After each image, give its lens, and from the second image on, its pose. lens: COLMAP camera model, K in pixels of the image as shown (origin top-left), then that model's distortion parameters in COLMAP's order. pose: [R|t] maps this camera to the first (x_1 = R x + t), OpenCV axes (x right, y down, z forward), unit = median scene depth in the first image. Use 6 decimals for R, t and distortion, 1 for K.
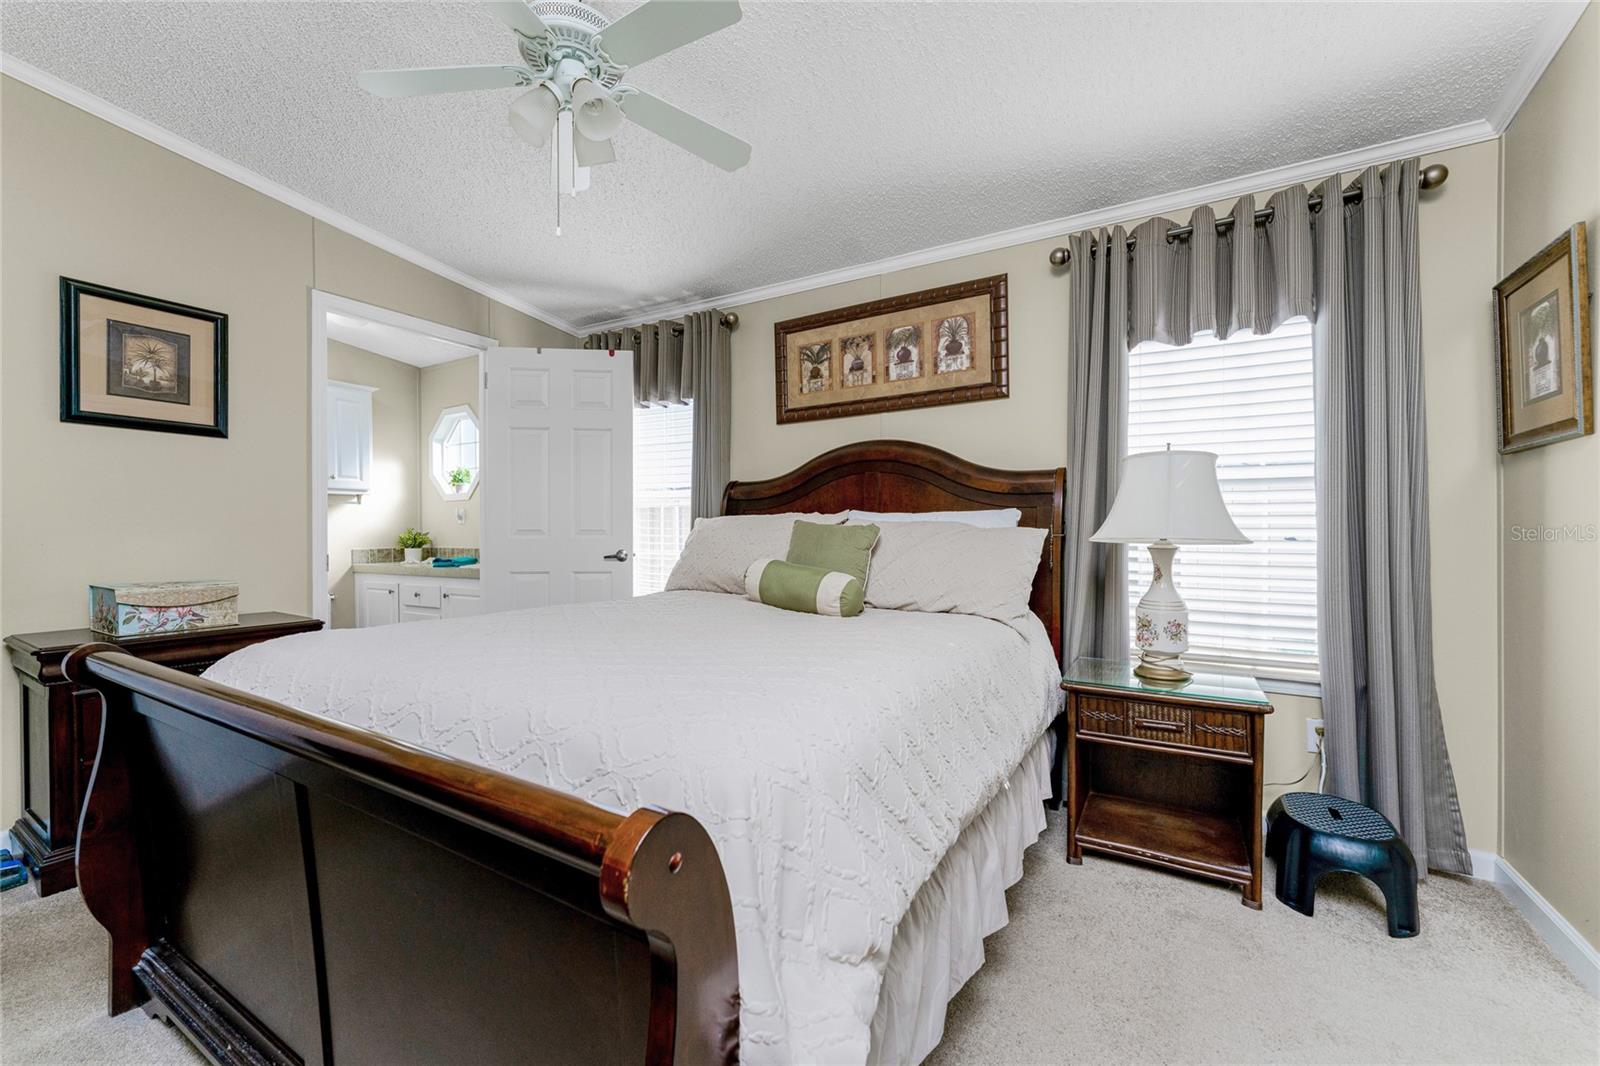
lens RADIAL K [[636.7, 0, 800.1], [0, 636.7, 532.1], [0, 0, 1]] dist [0.001985, 0.000207]
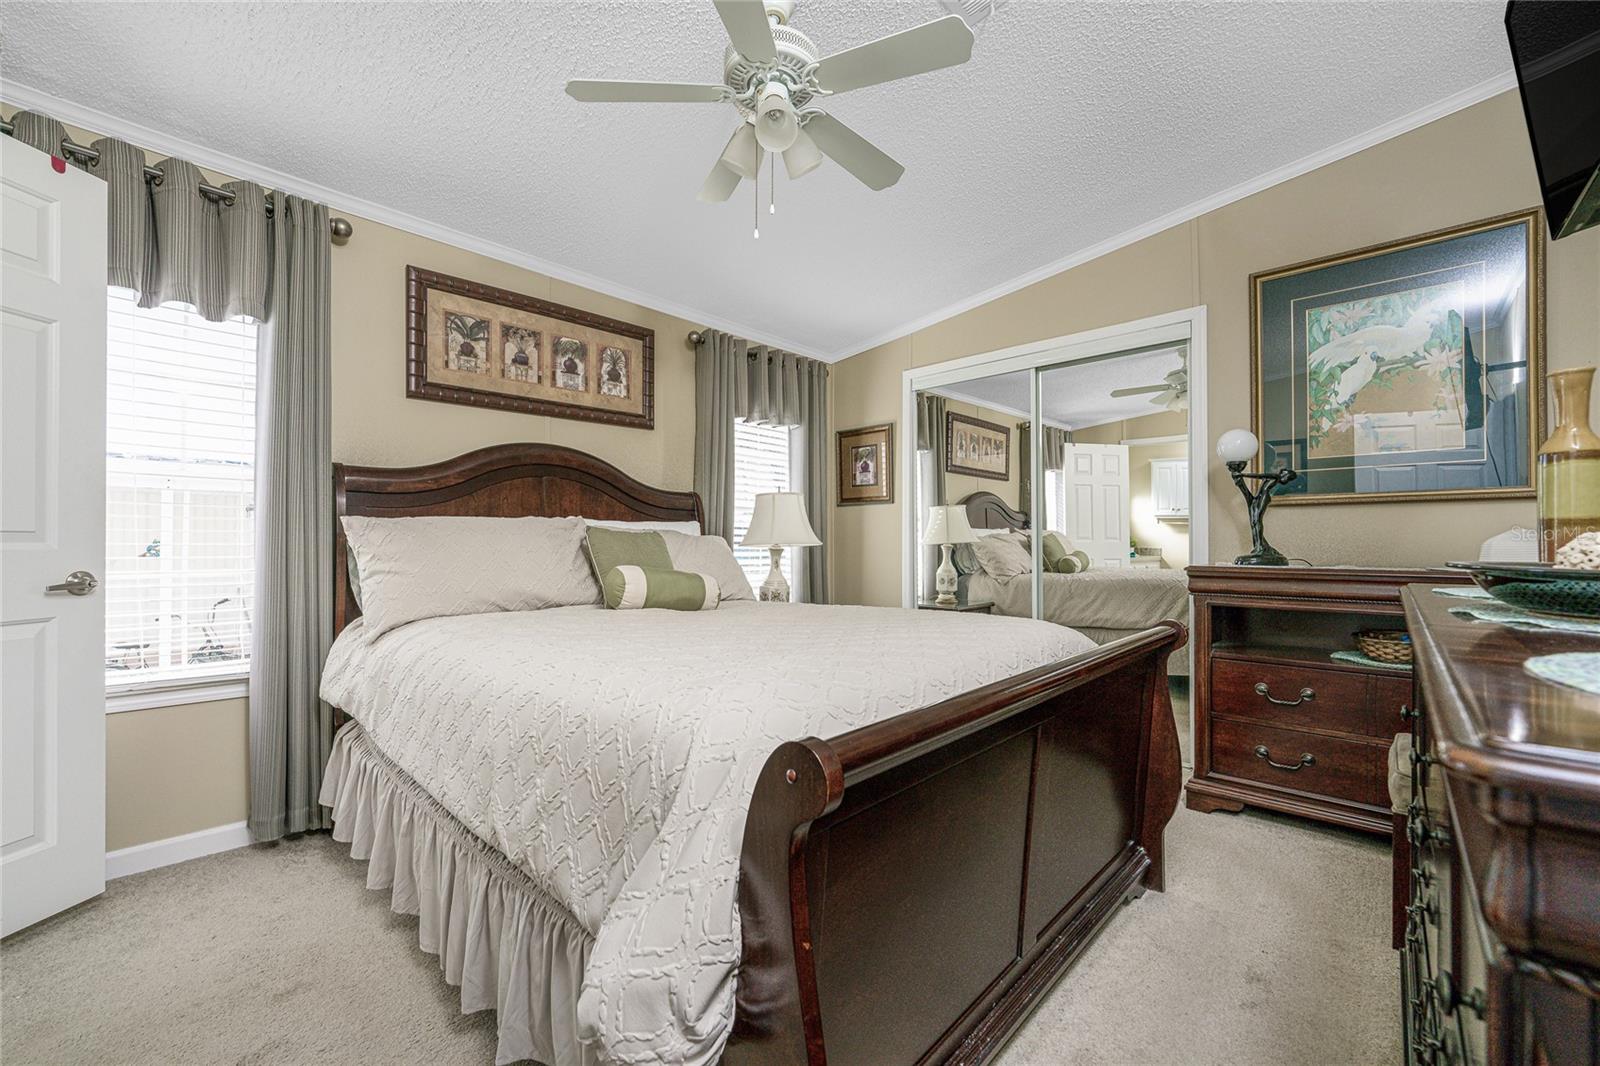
lens RADIAL K [[636.7, 0, 791.7], [0, 636.7, 530.9], [0, 0, 1]] dist [0.001985, 0.000207]
pose [[0.236824, 0.016431, 0.971414, -0.726231], [-0.003672, 0.999865, -0.016017, 0.002576], [-0.971546, 0.000226, 0.236852, 0.401282]]
